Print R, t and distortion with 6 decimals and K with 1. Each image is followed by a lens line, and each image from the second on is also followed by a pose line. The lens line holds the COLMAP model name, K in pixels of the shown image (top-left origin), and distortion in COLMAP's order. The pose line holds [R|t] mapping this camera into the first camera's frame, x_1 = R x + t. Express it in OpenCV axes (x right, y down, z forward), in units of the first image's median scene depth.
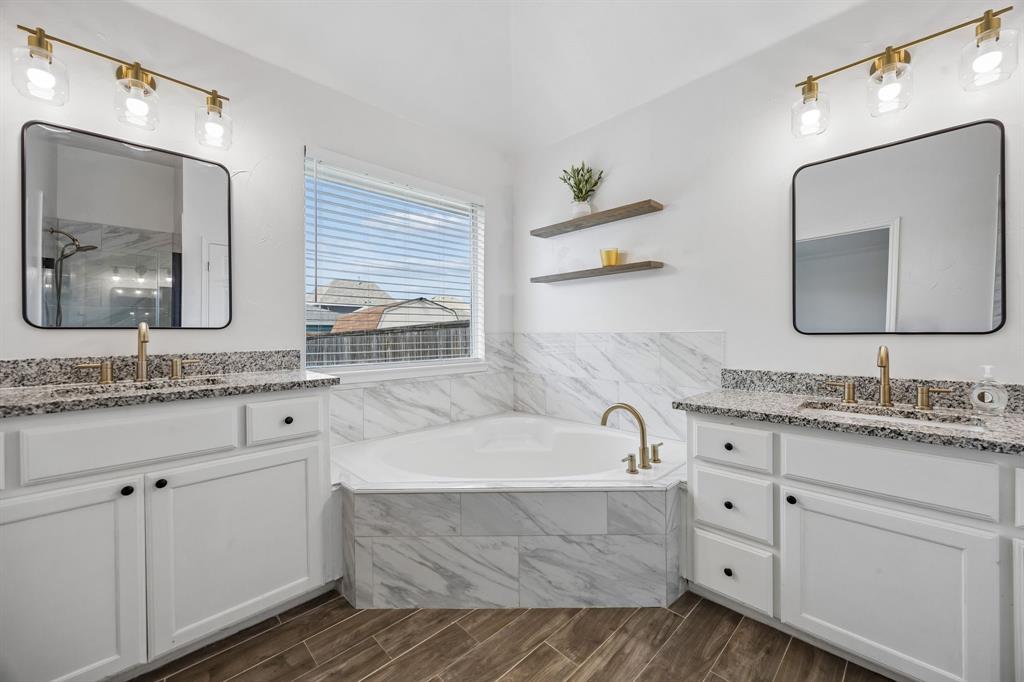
lens RADIAL K [[393.9, 0, 515.7], [0, 393.9, 334.0], [0, 0, 1]] dist [0.000272, 0.000046]
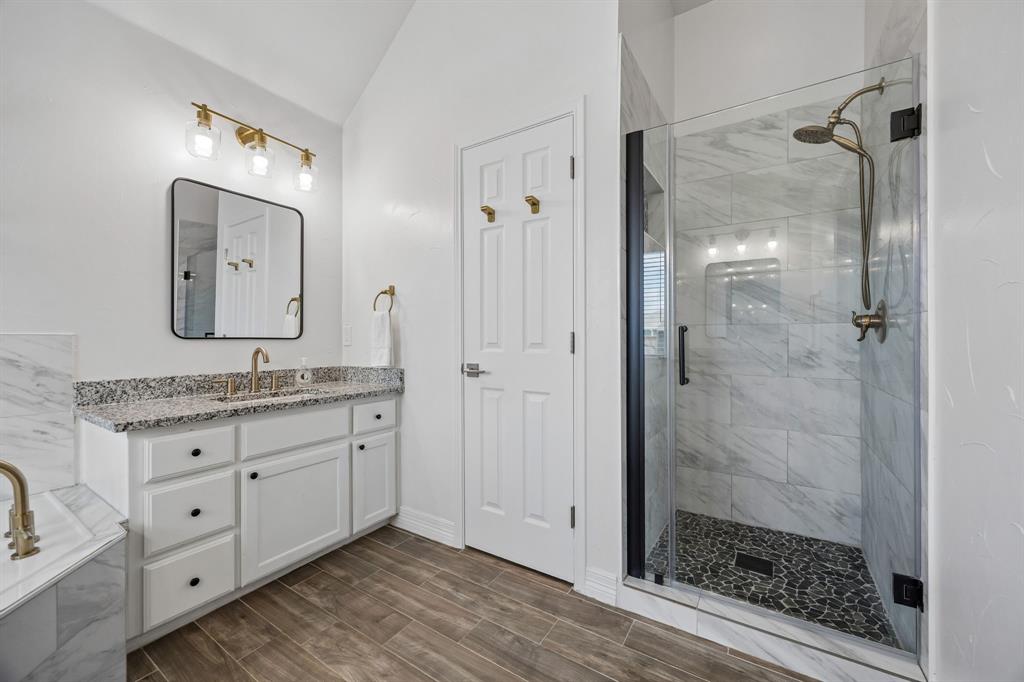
lens RADIAL K [[393.9, 0, 517.8], [0, 393.9, 341.1], [0, 0, 1]] dist [0.000272, 0.000046]
pose [[-0.224166, 0.000717, 0.974551, -0.573483], [-0.000476, 1.000000, -0.000845, 0.008834], [-0.974551, -0.000654, -0.224166, 0.427106]]
